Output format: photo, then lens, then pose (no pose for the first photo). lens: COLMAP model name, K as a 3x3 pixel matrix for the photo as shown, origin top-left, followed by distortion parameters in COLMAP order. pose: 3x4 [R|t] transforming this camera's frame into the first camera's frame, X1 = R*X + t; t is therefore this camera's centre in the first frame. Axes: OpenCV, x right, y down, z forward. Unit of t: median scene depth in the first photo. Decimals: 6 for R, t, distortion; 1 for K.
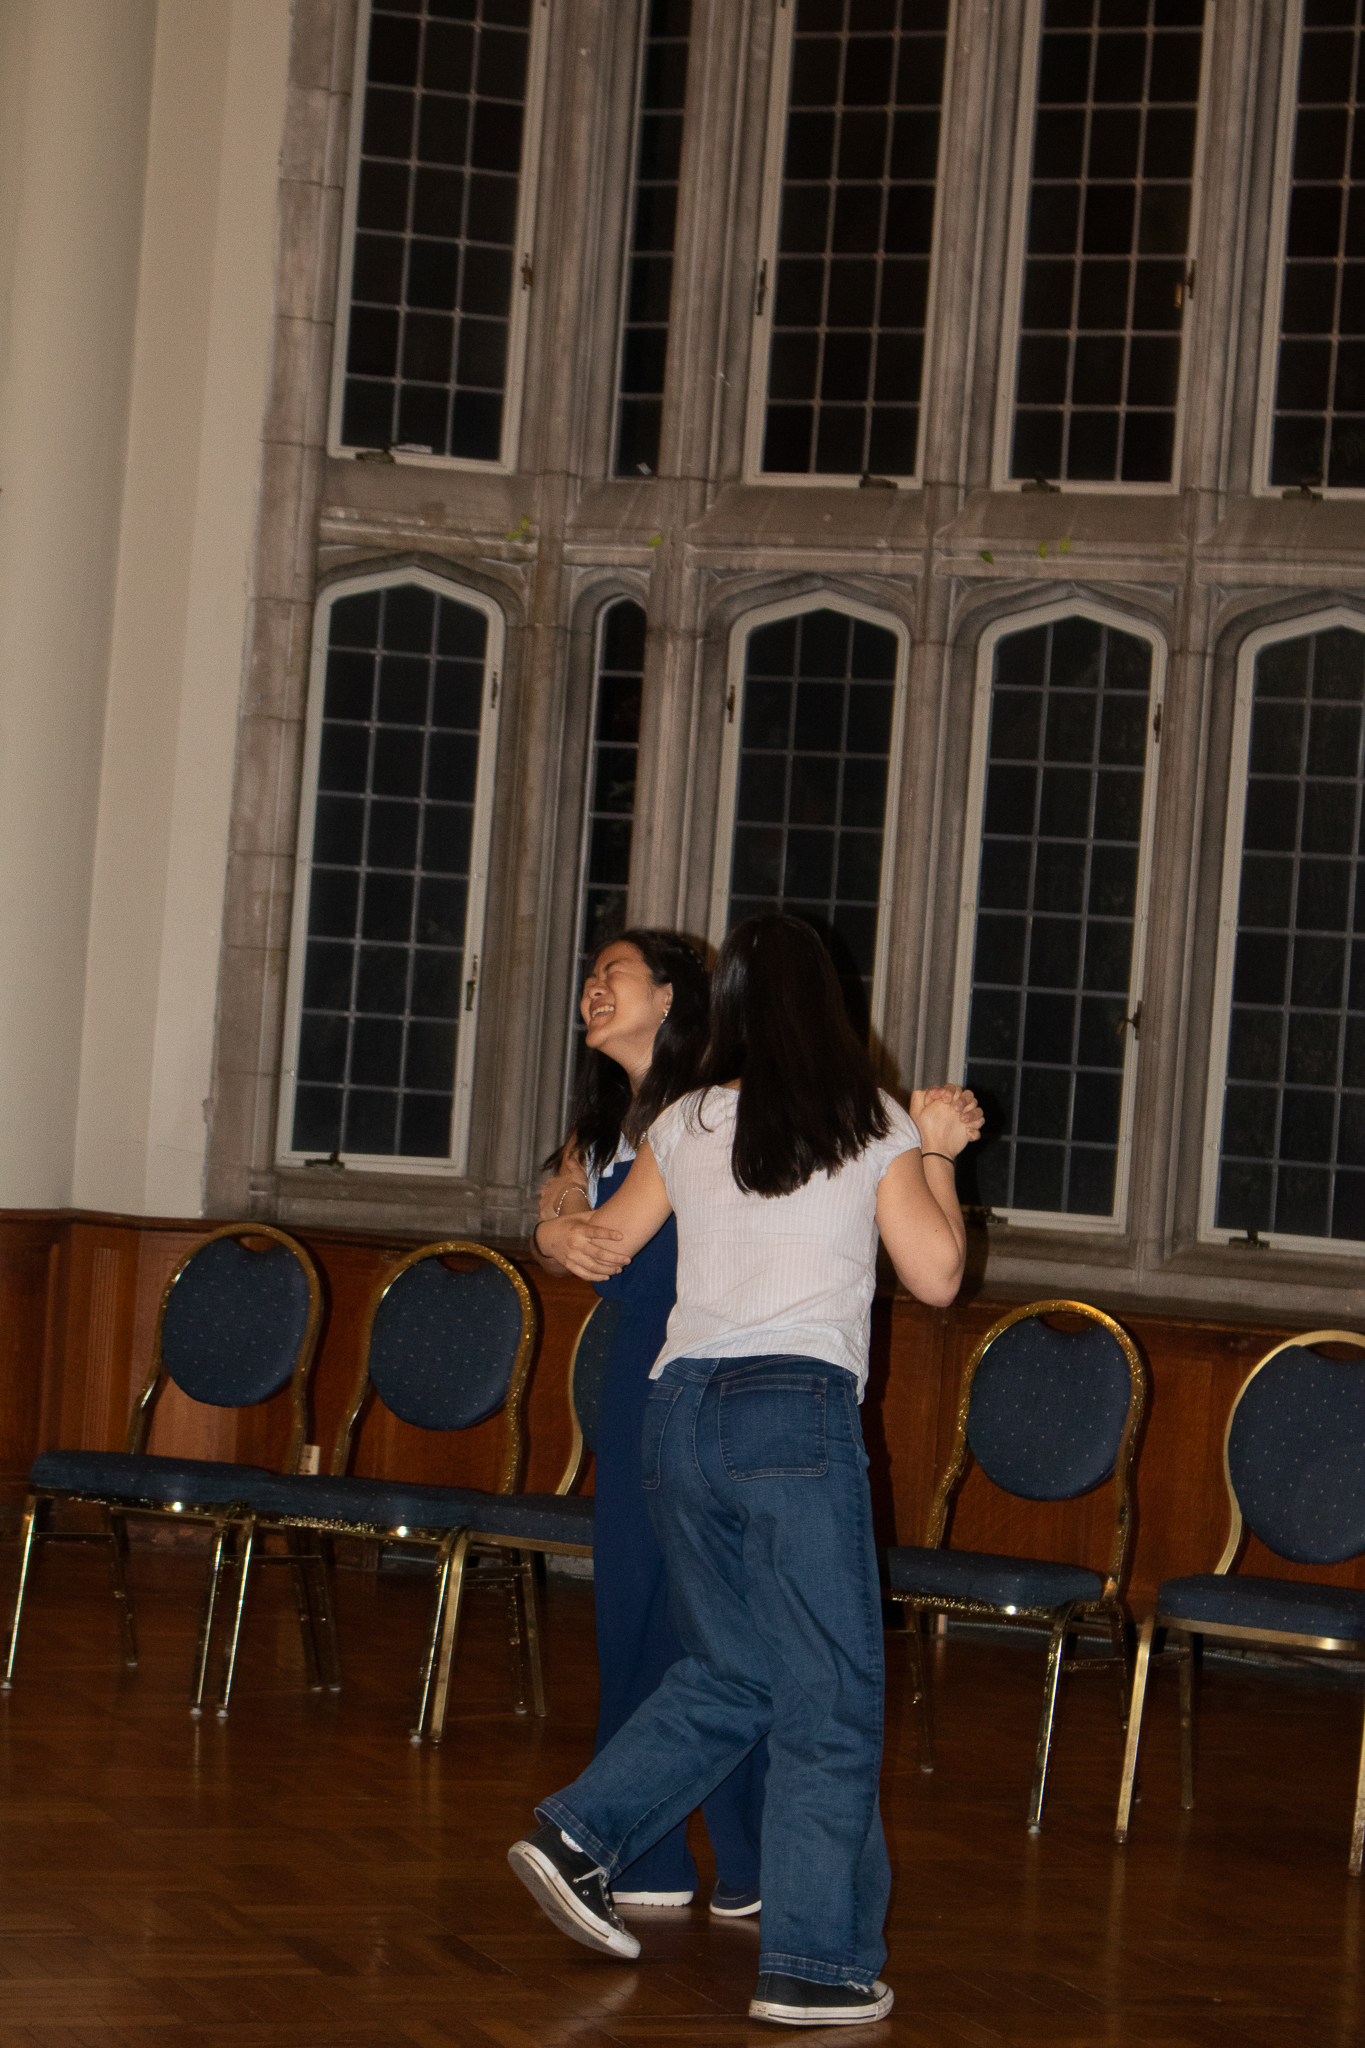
lens RADIAL K [[5117.1, 0, 682.5], [0, 5117.1, 1024.0], [0, 0, 1]] dist [0.052236, 0.347531]
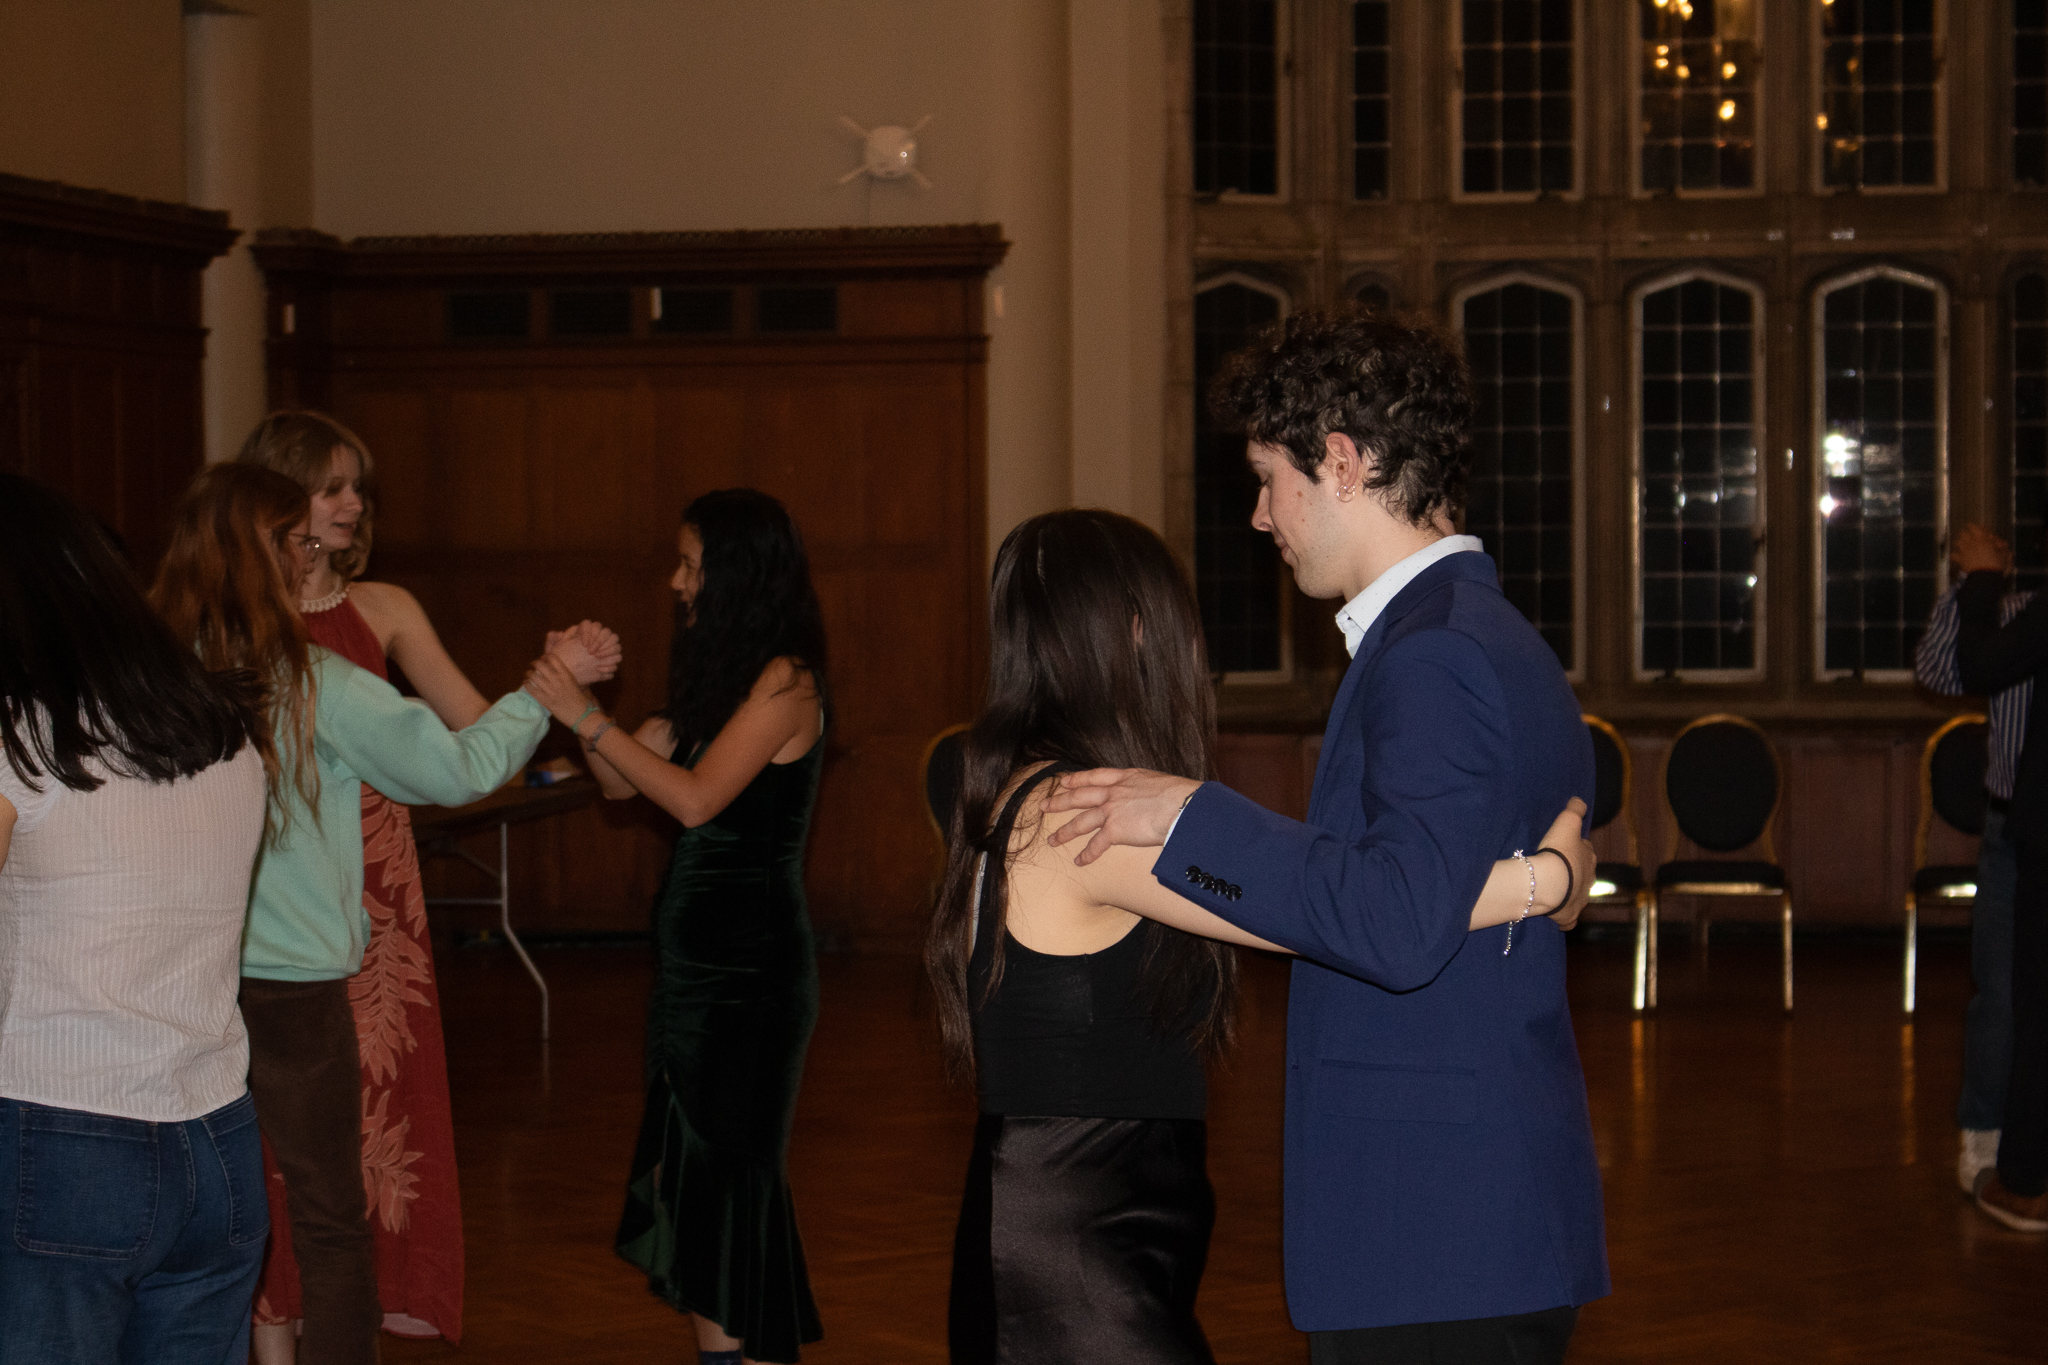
lens RADIAL K [[5117.1, 0, 1024.0], [0, 5117.1, 682.5], [0, 0, 1]] dist [0.052236, 0.347531]
pose [[0.955832, -0.091501, 0.279307, -0.539696], [0.078651, 0.995277, 0.056894, -0.061222], [-0.283194, -0.032413, 0.958515, -0.399727]]
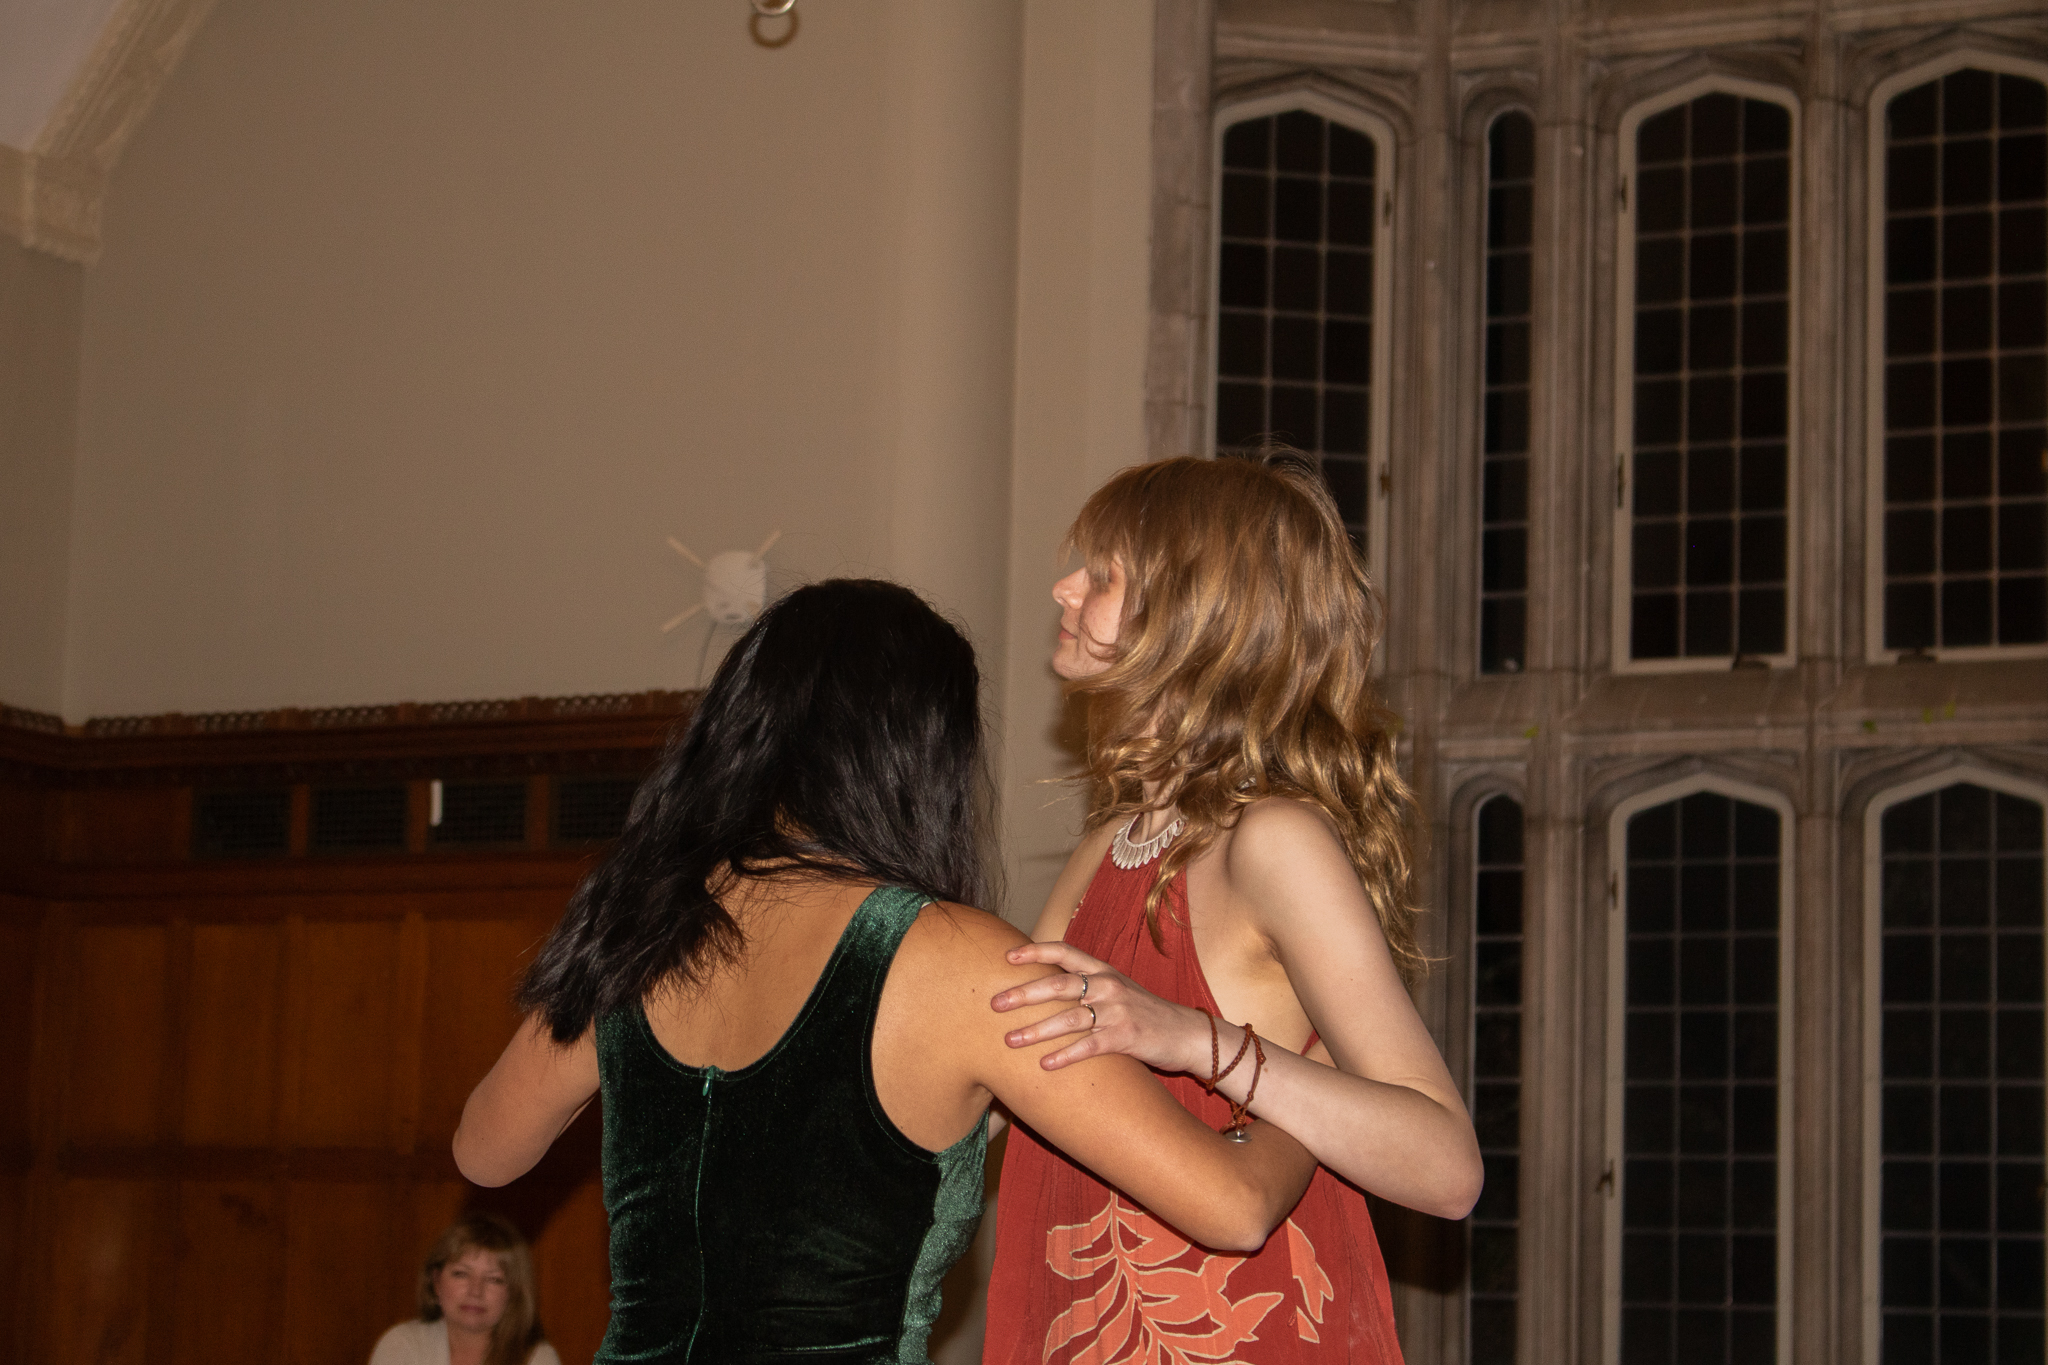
lens RADIAL K [[5117.1, 0, 1024.0], [0, 5117.1, 682.5], [0, 0, 1]] dist [0.052236, 0.347531]
pose [[0.997261, -0.052151, -0.052456, -0.051387], [0.044483, 0.989433, -0.138000, 0.030694], [0.059098, 0.135289, 0.989042, -0.004684]]
